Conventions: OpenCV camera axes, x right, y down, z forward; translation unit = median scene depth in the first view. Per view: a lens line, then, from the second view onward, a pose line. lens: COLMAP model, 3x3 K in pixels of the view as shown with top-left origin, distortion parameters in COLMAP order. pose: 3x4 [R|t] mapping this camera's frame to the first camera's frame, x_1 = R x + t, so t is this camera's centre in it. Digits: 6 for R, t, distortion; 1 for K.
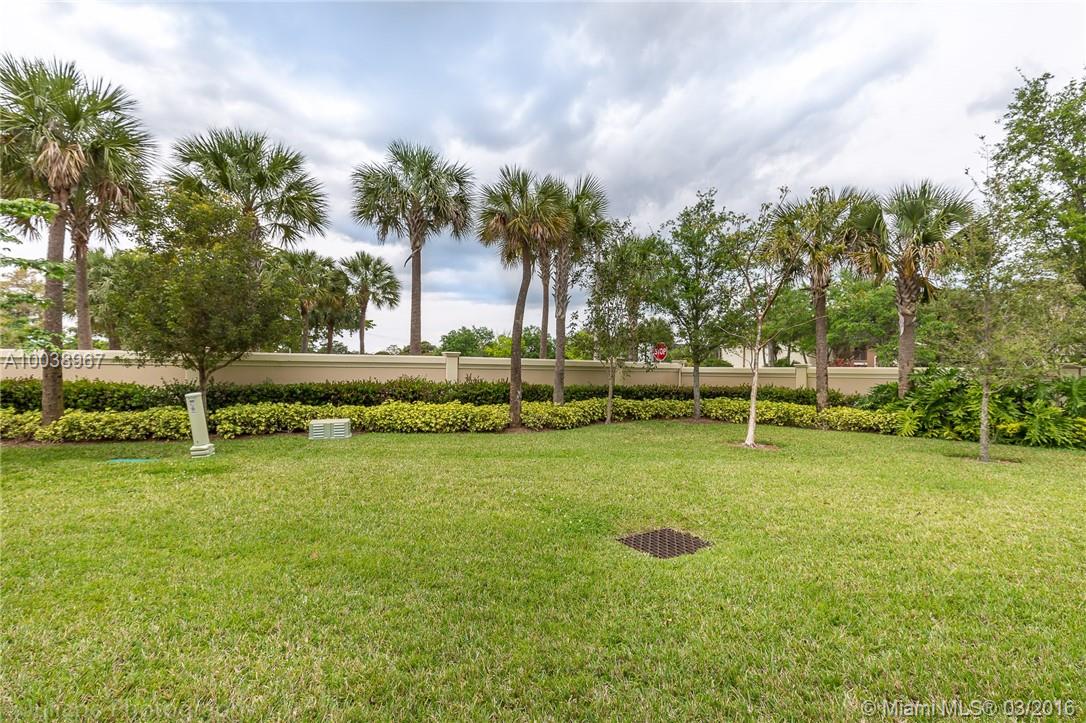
lens RADIAL K [[497.4, 0, 544.4], [0, 497.4, 363.8], [0, 0, 1]] dist [0.002156, -0.000534]
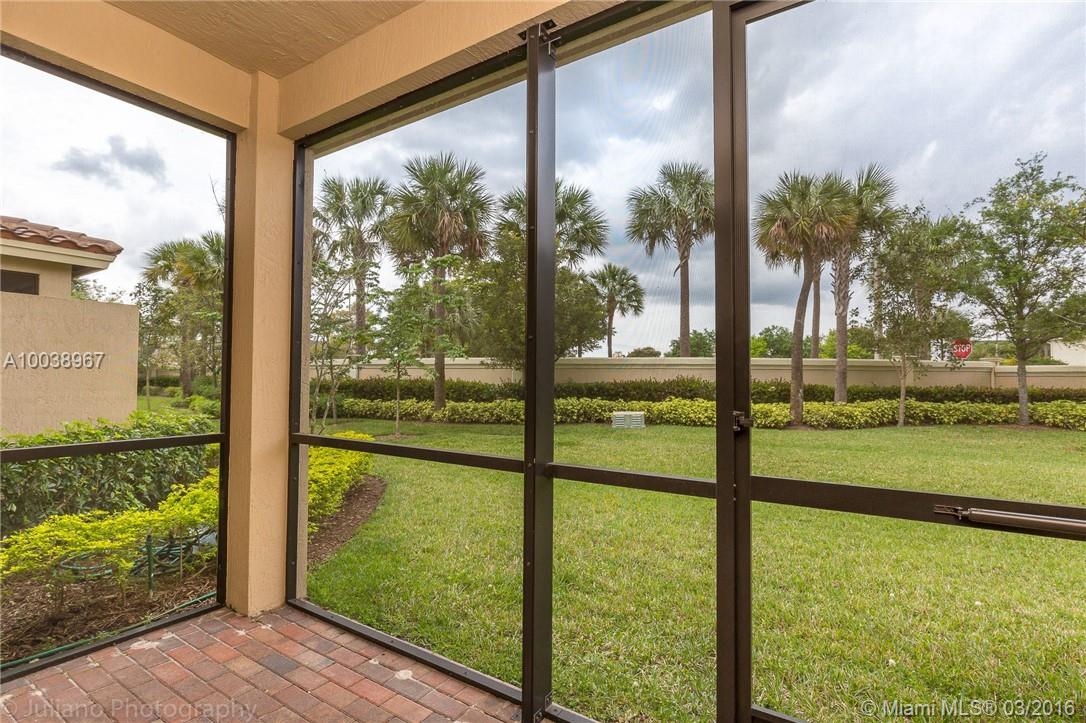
lens RADIAL K [[519.1, 0, 541.2], [0, 519.1, 362.9], [0, 0, 1]] dist [-0.008185, 0.001624]
pose [[0.906904, -0.016946, -0.420996, -0.070484], [0.010736, 0.999796, -0.017116, 0.010859], [0.421200, 0.011003, 0.906901, -0.152012]]
